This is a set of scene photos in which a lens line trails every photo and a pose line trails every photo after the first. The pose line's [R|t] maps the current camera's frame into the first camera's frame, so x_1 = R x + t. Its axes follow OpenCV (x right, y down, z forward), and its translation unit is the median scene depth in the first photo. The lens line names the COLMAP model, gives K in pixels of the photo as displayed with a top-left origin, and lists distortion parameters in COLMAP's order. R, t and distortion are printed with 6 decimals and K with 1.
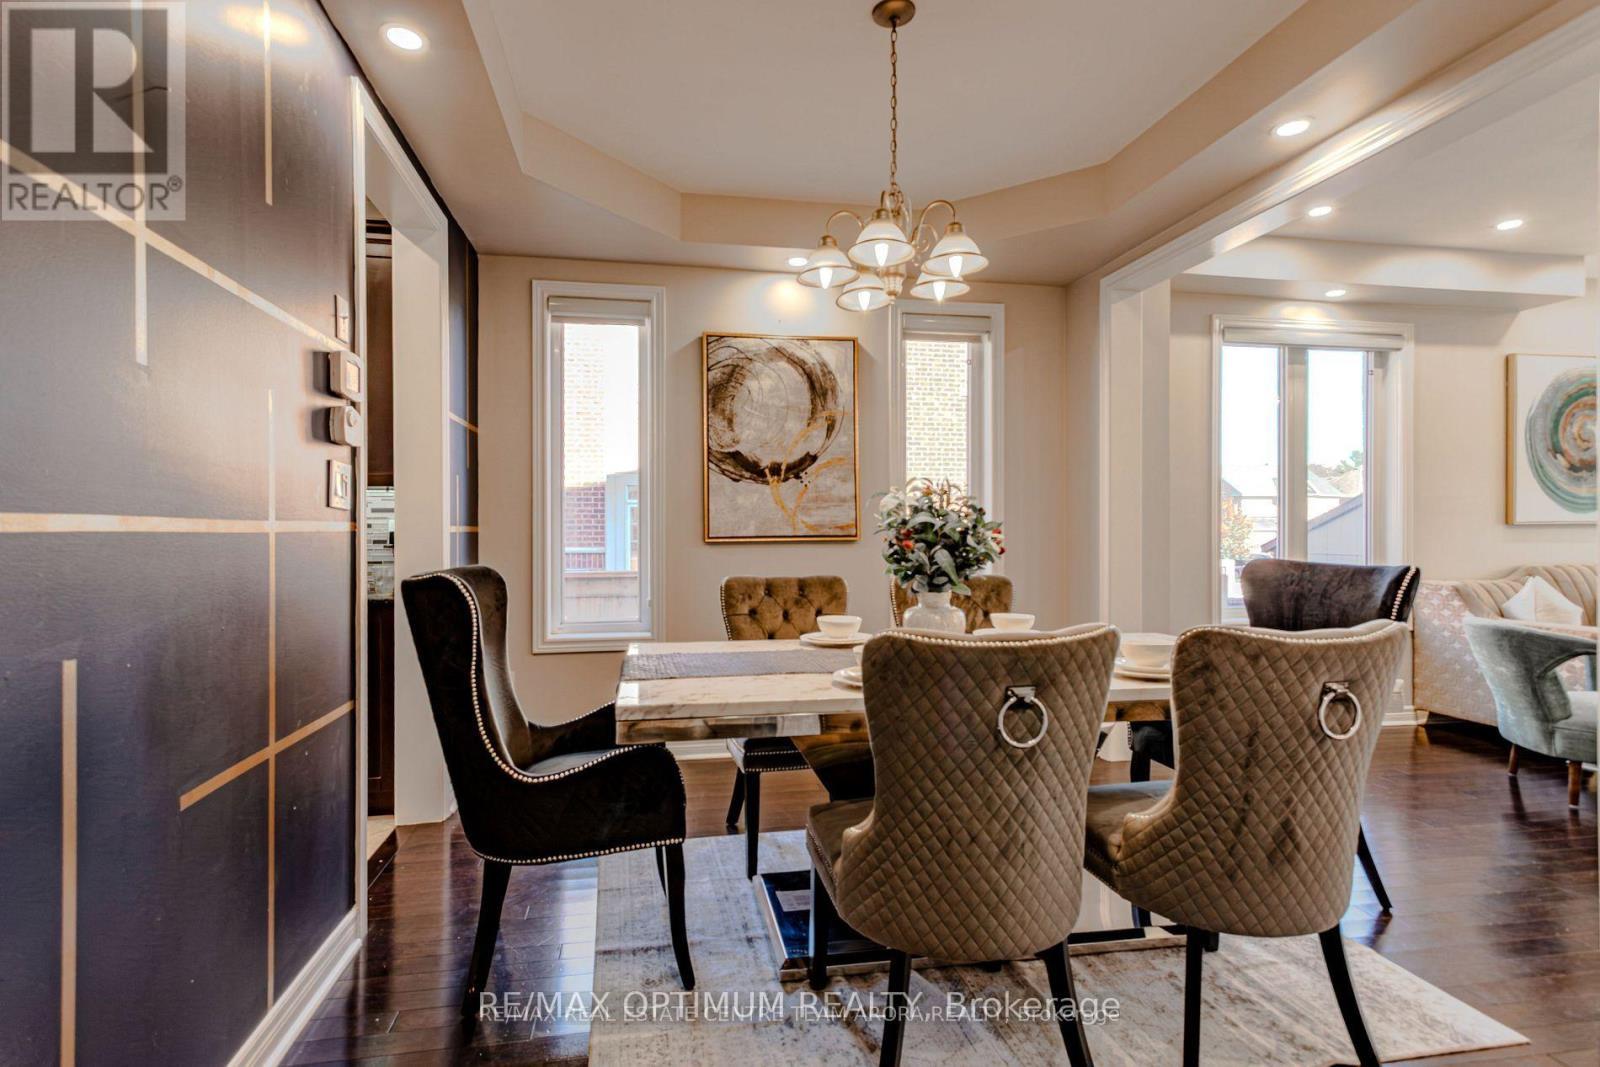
lens RADIAL K [[784.7, 0, 792.4], [0, 784.7, 530.9], [0, 0, 1]] dist [0.020518, 0.000462]
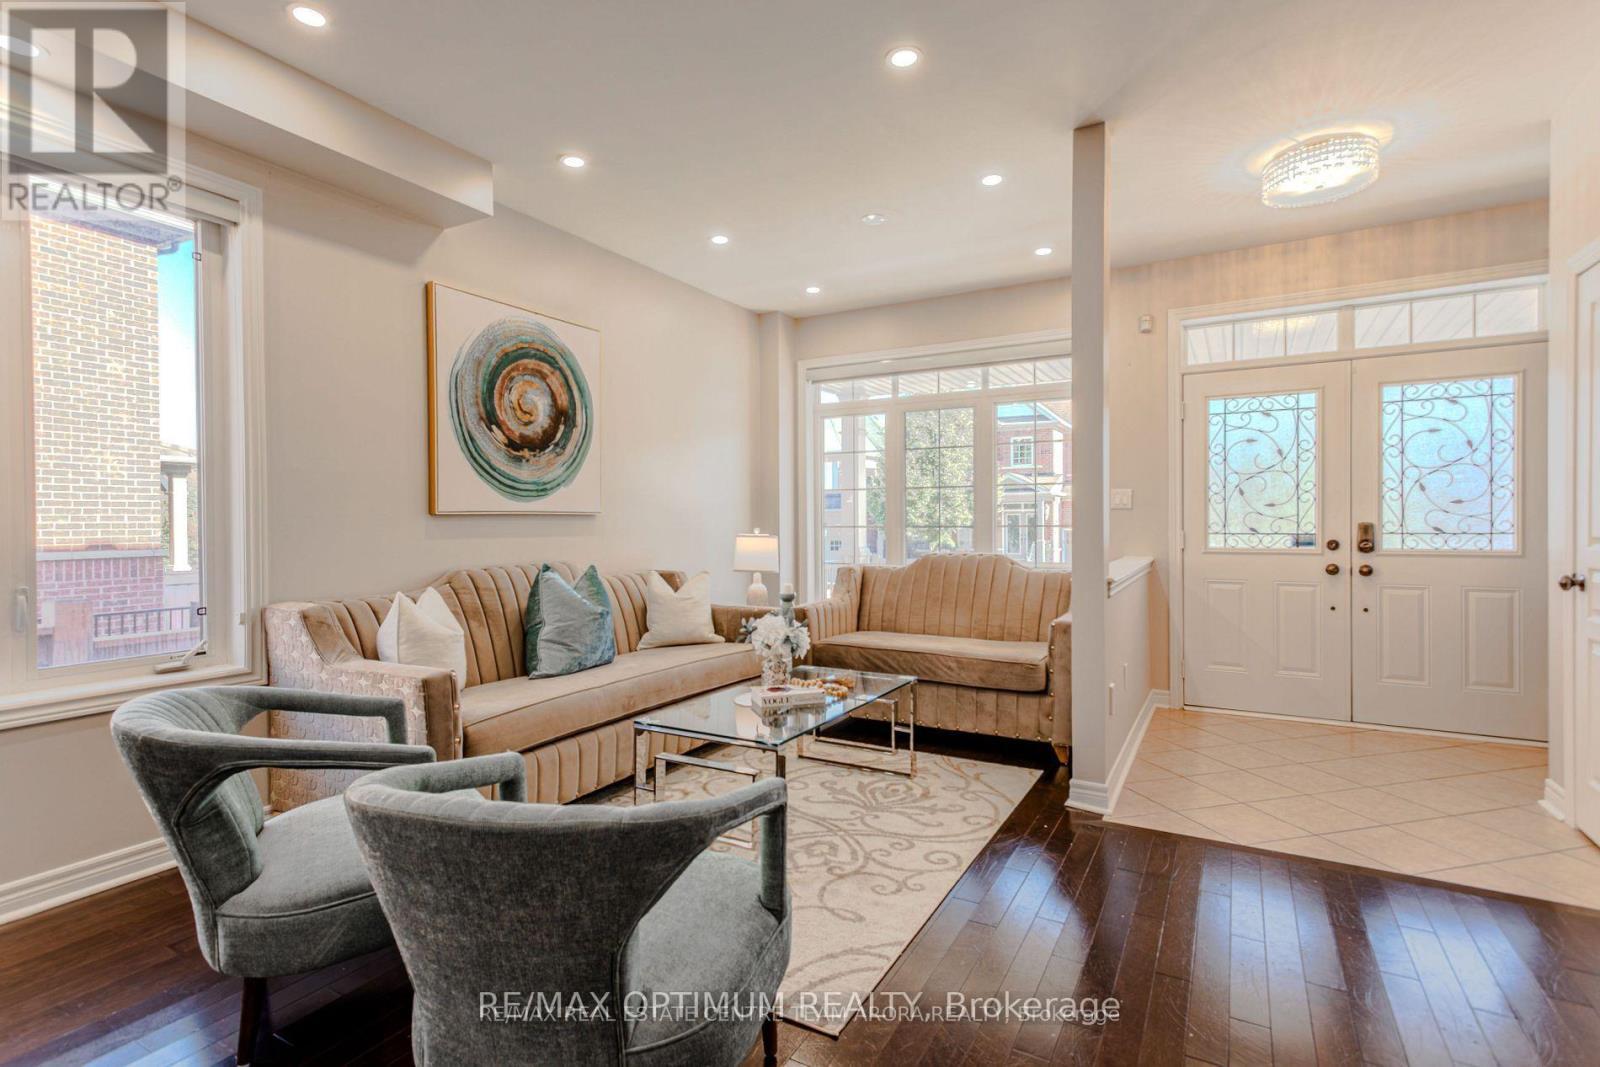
lens RADIAL K [[764.1, 0, 797.3], [0, 764.1, 527.8], [0, 0, 1]] dist [0.014520, 0.001174]
pose [[0.643080, -0.009627, 0.765738, 0.681928], [0.005964, 0.999954, 0.007563, 0.000940], [-0.765776, -0.000297, 0.643108, 0.342600]]
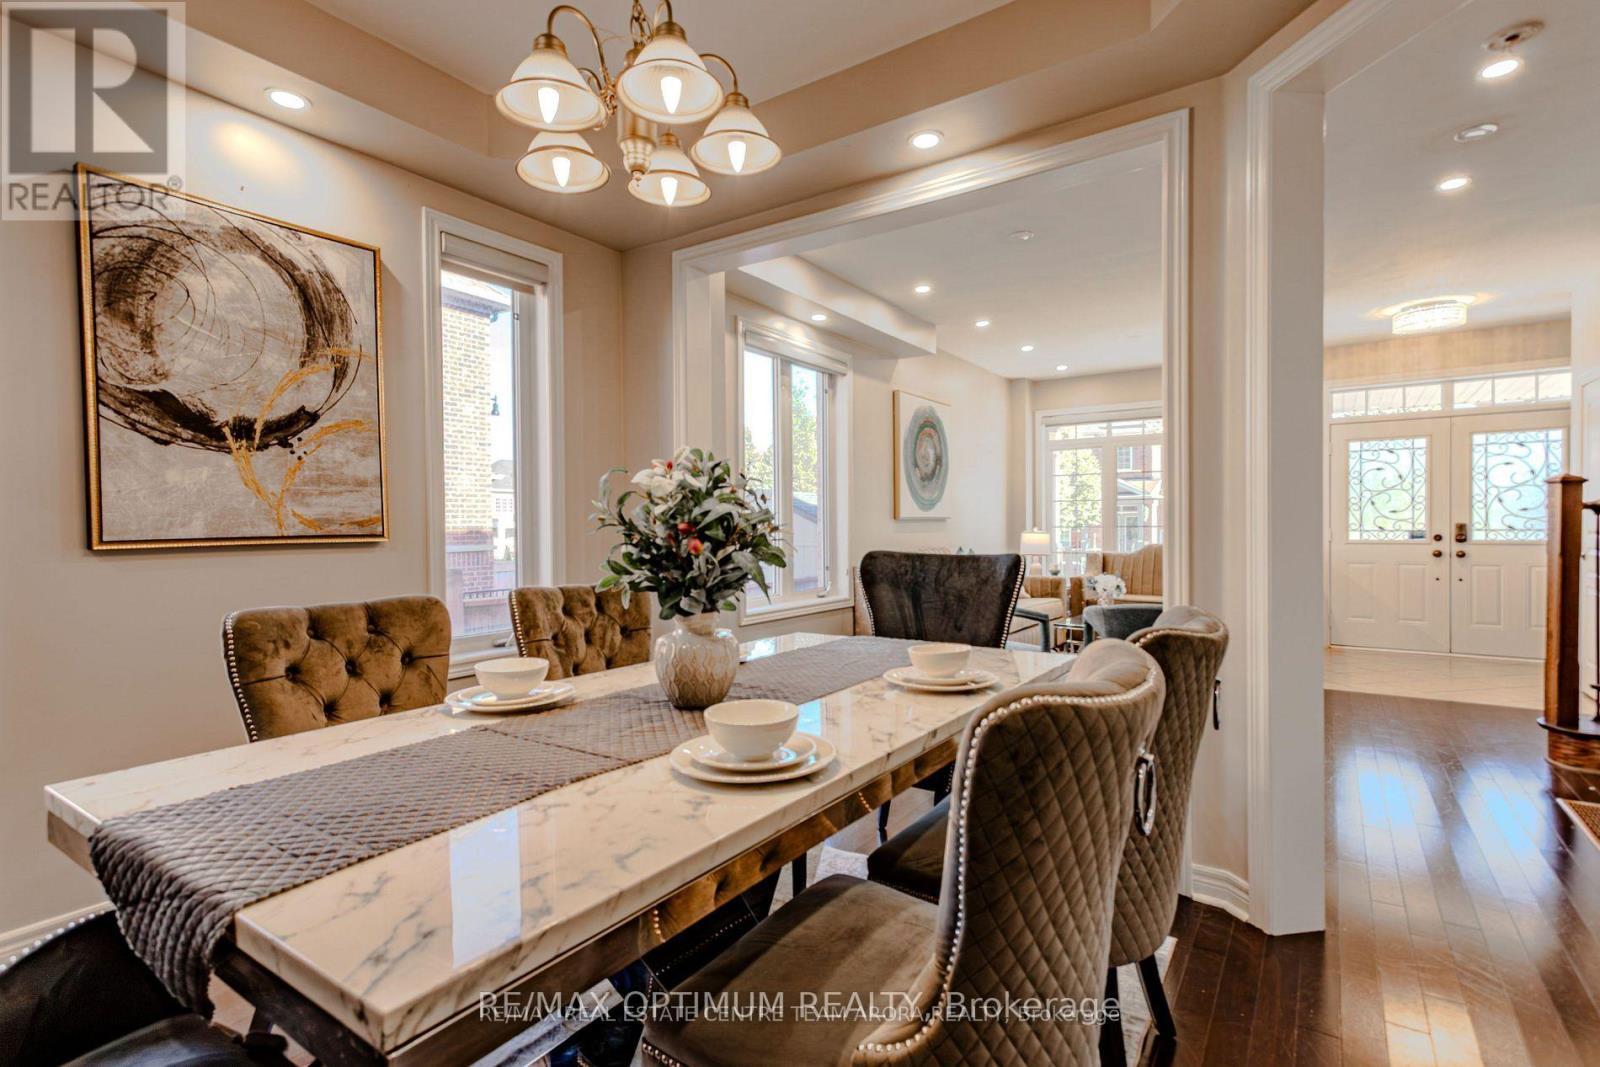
lens RADIAL K [[767.5, 0, 792.8], [0, 767.5, 533.0], [0, 0, 1]] dist [0.018118, 0.000719]
pose [[0.706490, -0.012481, 0.707613, -0.146816], [0.007493, 0.999920, 0.010155, 0.000162], [-0.707683, -0.001872, 0.706528, 0.264335]]
